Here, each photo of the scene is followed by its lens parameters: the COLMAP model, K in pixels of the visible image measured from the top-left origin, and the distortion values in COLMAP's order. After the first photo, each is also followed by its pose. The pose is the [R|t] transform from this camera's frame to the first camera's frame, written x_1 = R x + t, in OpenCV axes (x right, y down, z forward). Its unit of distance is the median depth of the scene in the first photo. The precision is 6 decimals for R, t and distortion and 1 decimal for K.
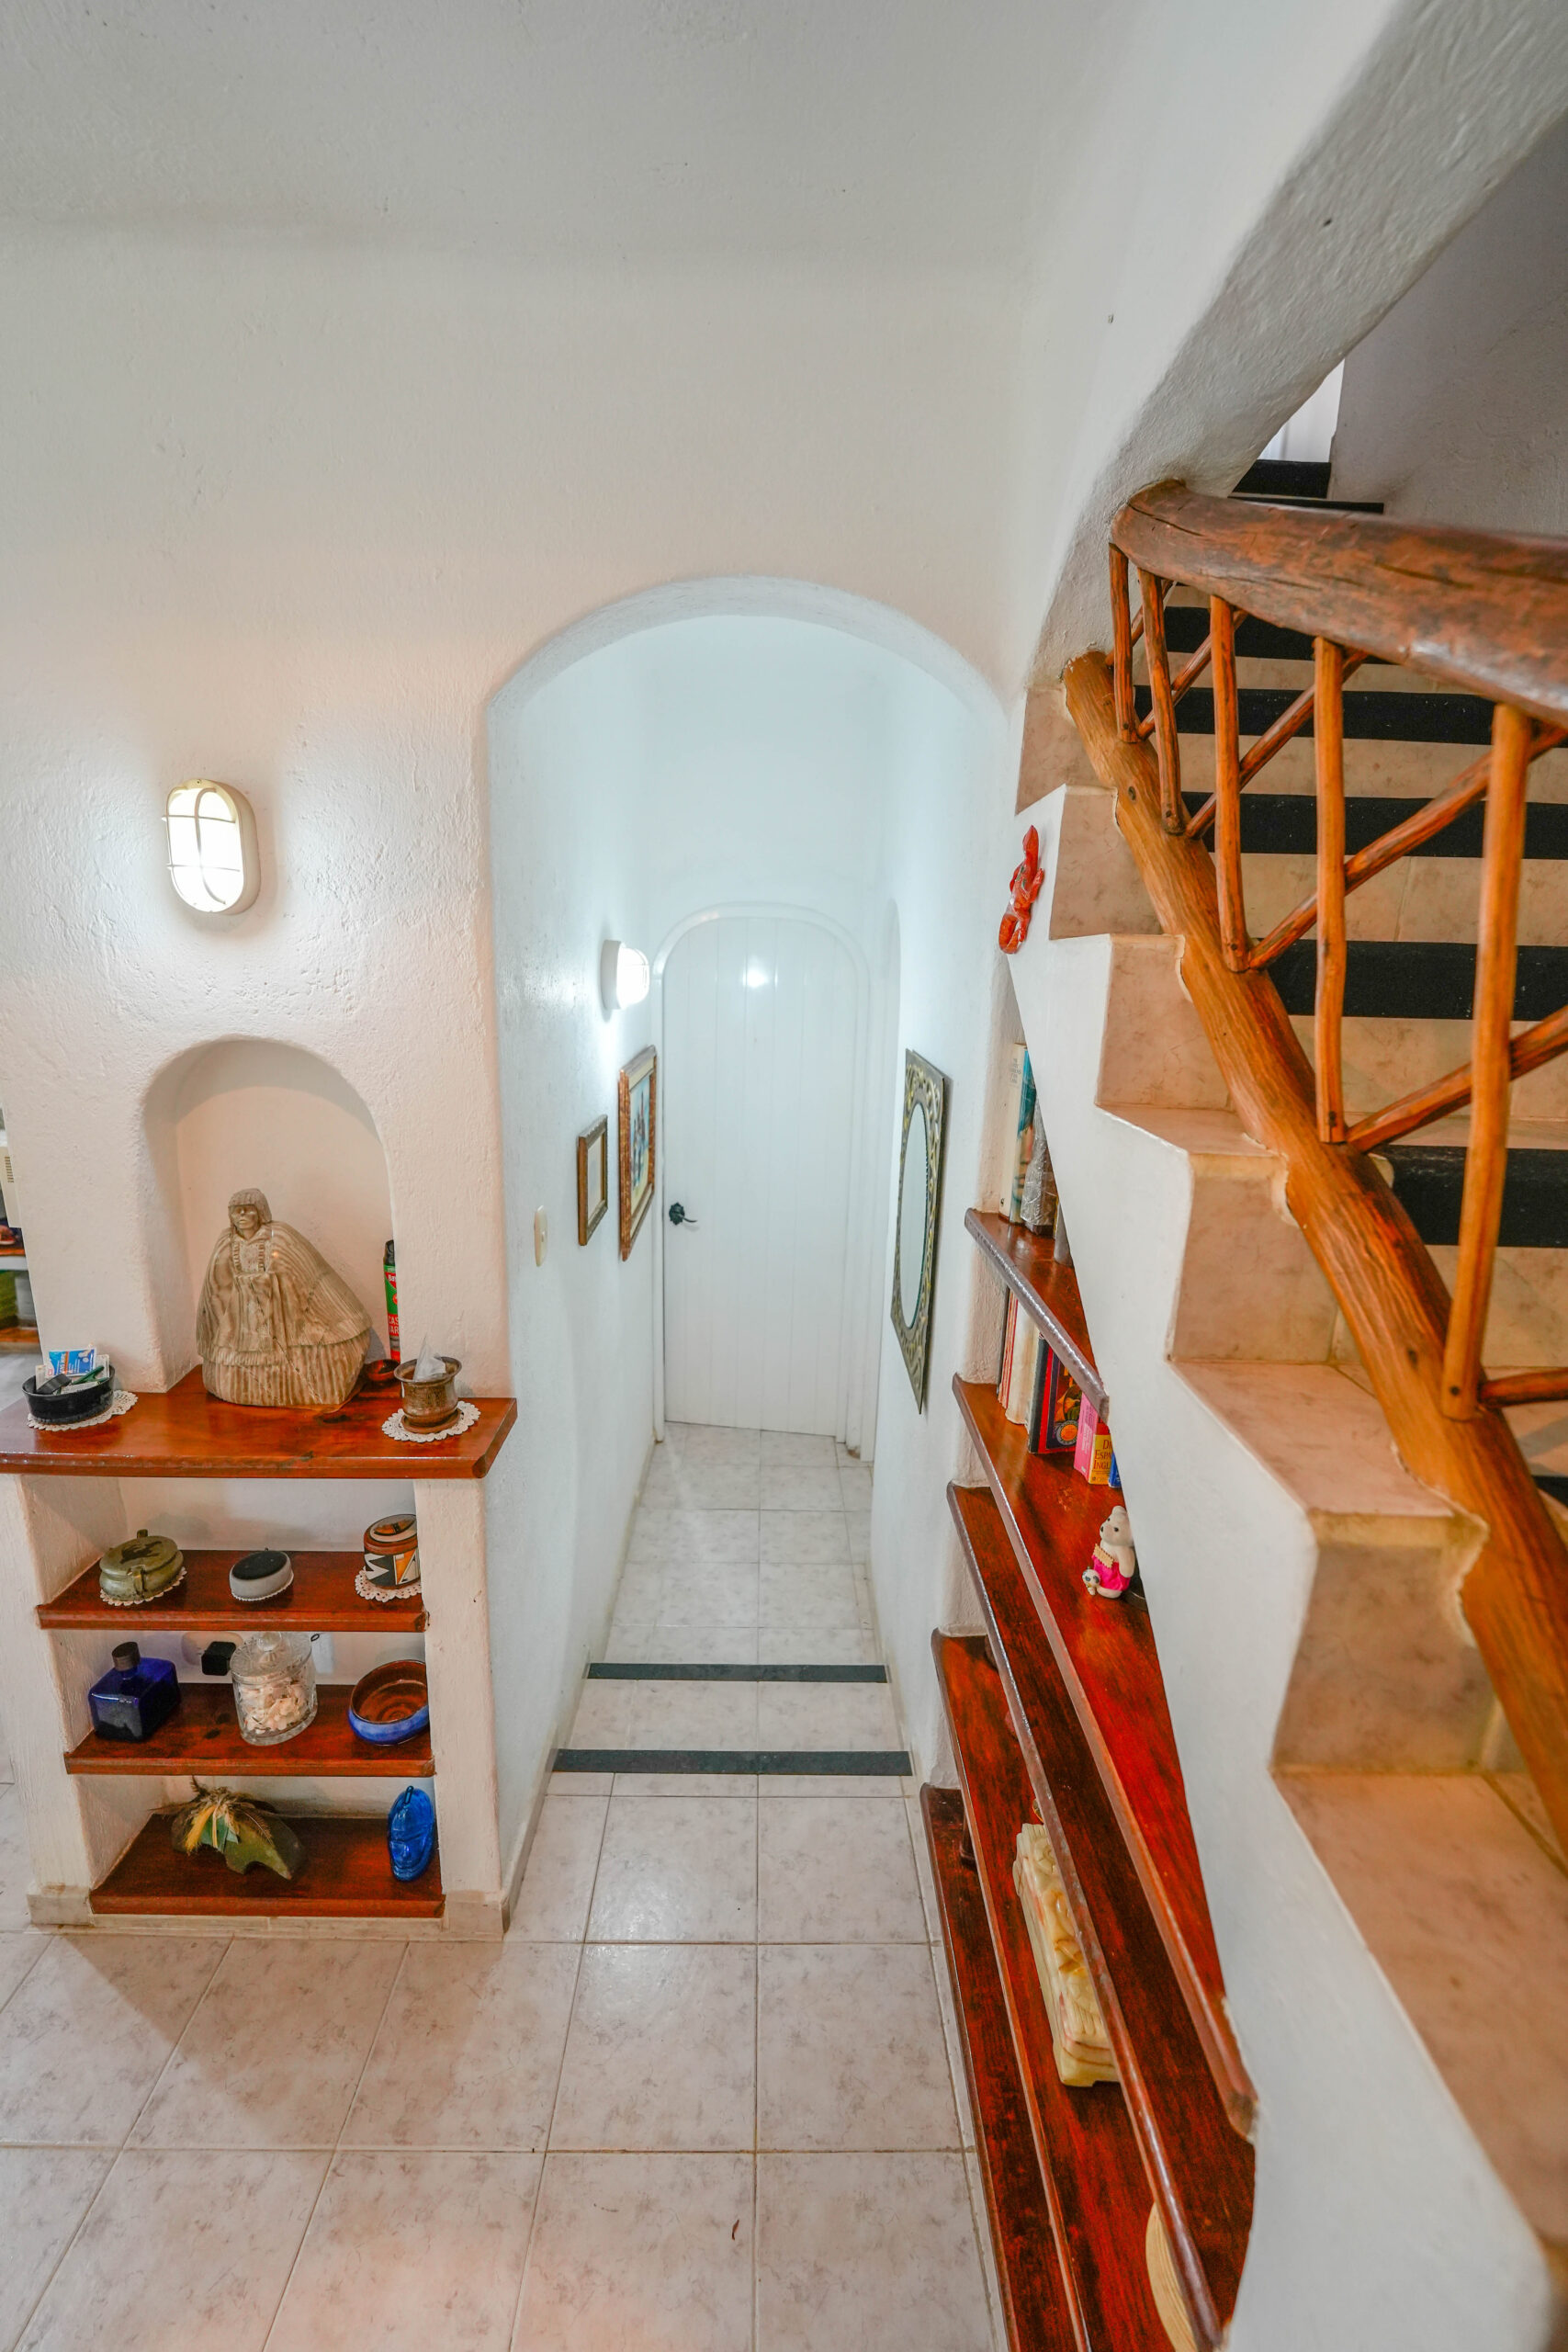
lens RADIAL K [[951.4, 0, 784.0], [0, 951.4, 1176.0], [0, 0, 1]] dist [-0.007023, -0.002319]
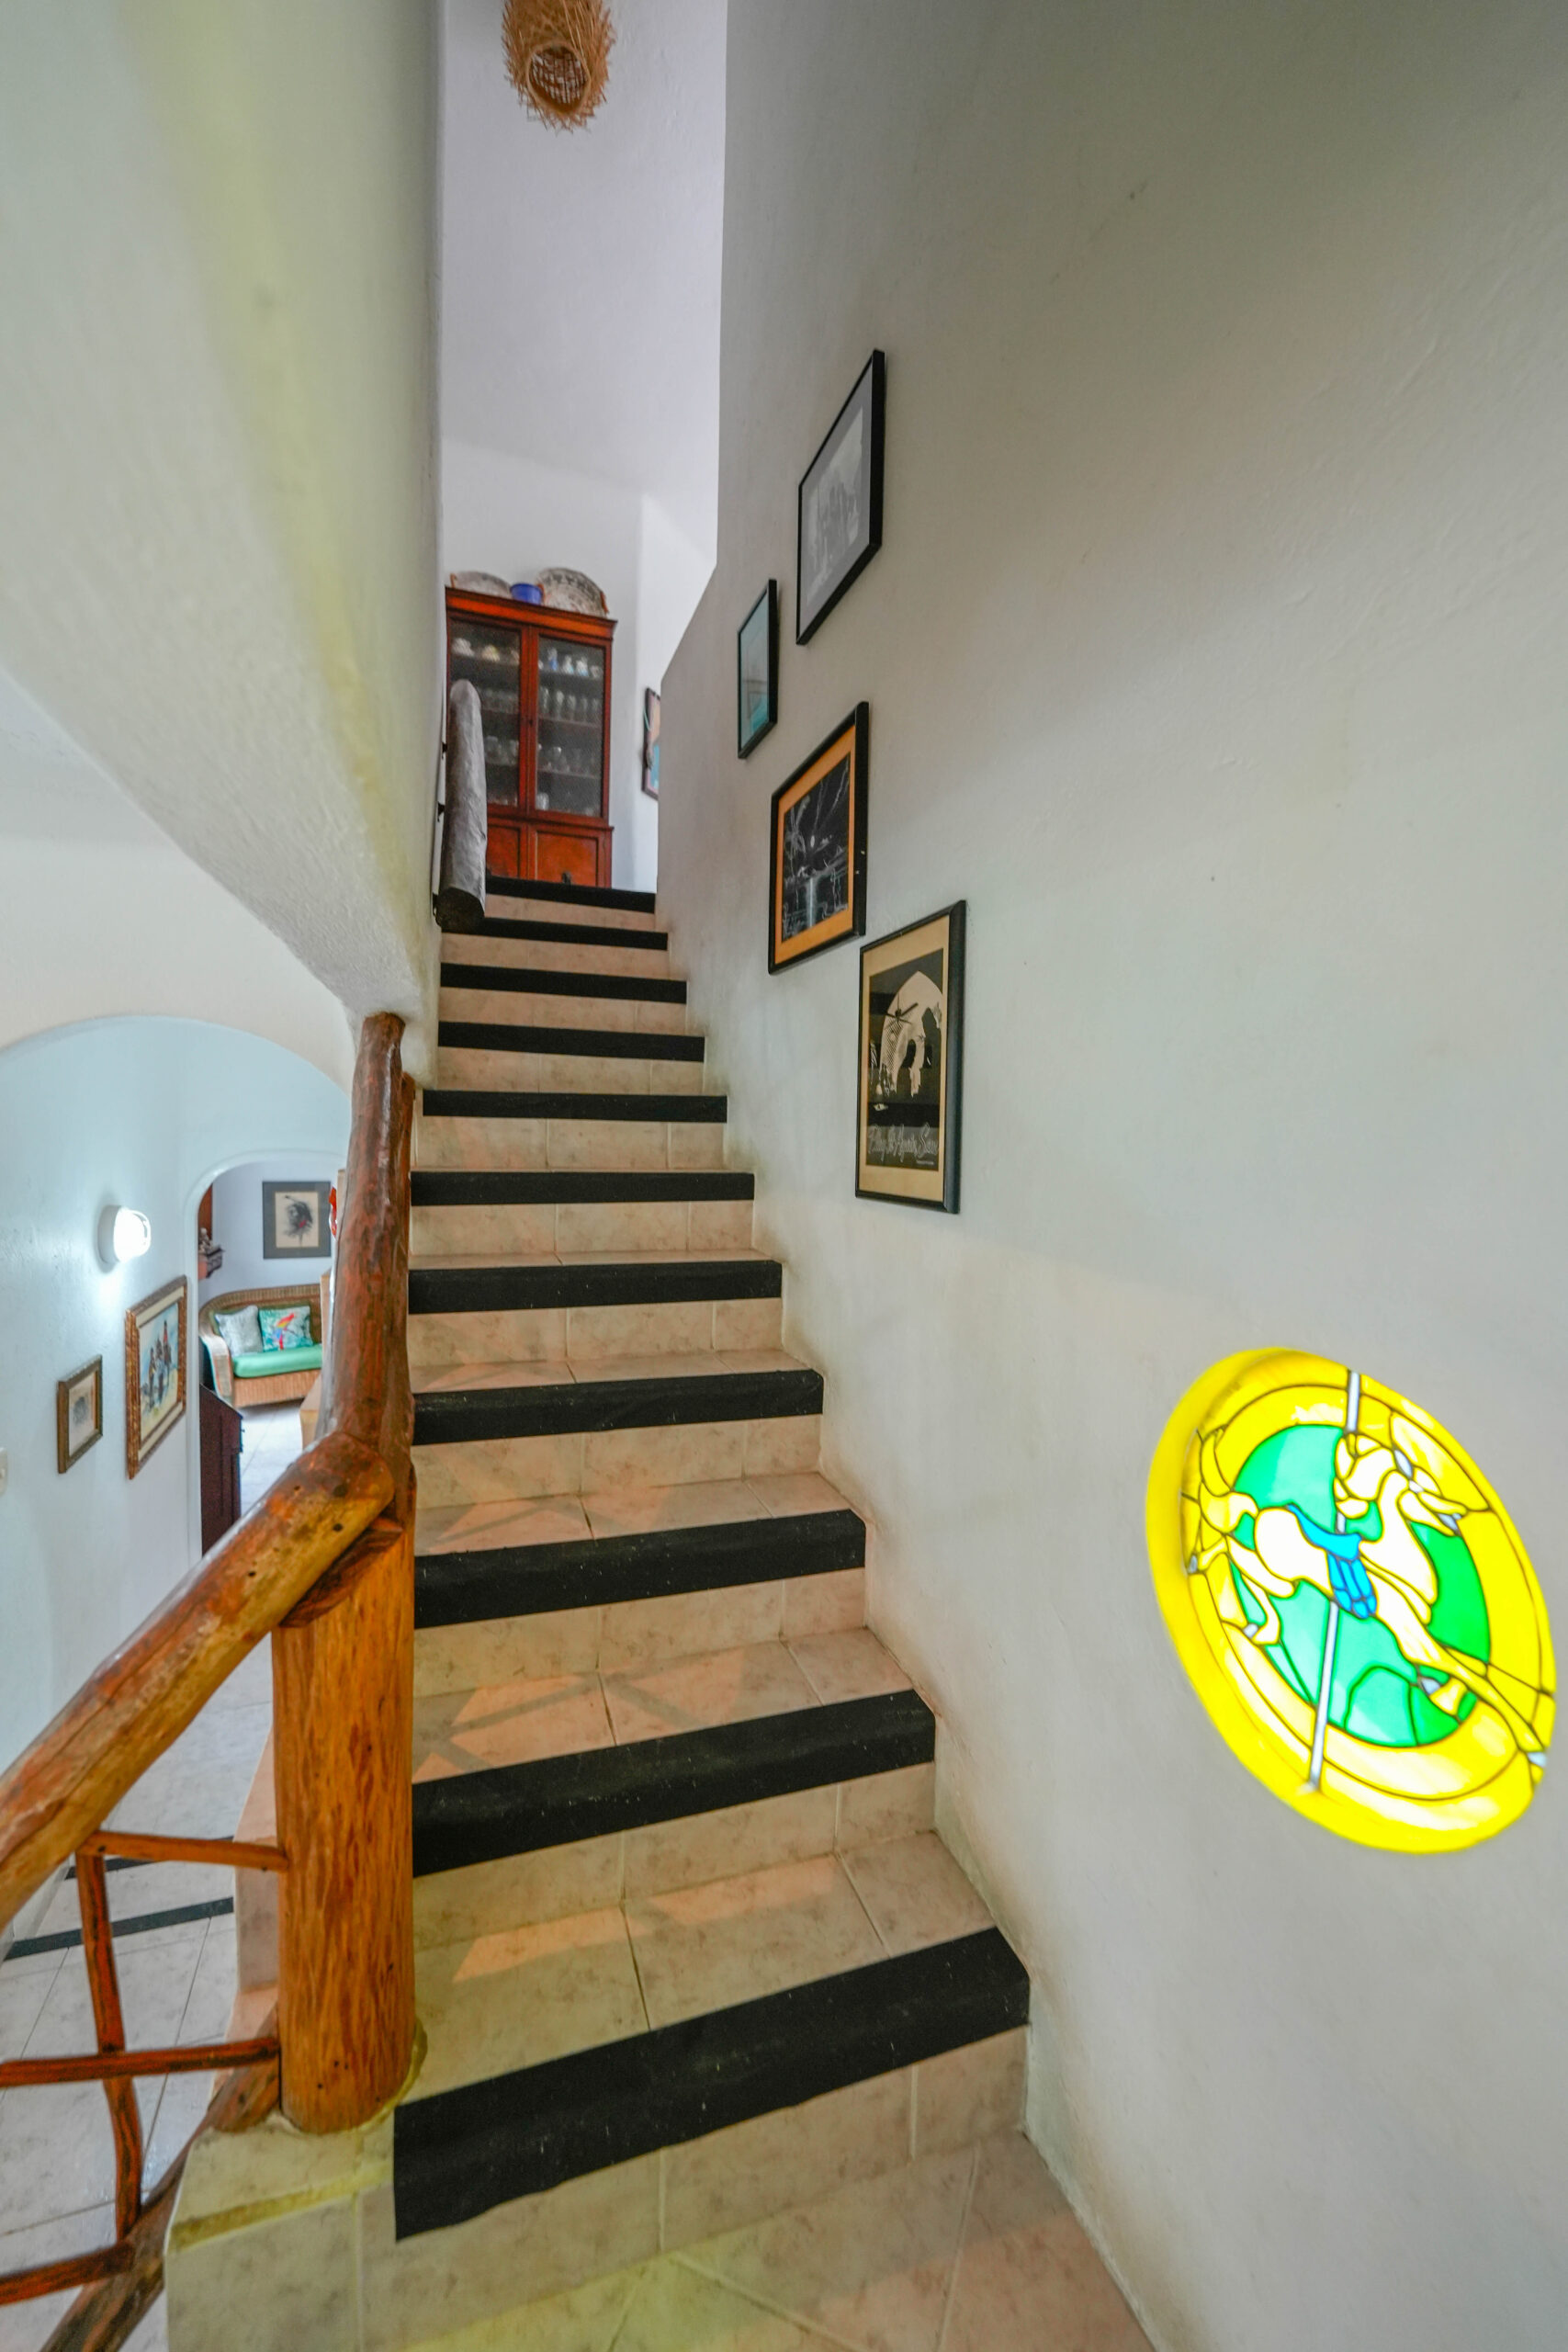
lens RADIAL K [[951.4, 0, 784.0], [0, 951.4, 1176.0], [0, 0, 1]] dist [-0.007023, -0.002319]
pose [[0.947278, -0.020459, 0.319760, 0.246647], [0.072583, 0.985719, -0.151954, -0.042769], [-0.312084, 0.167152, 0.935235, -0.398811]]
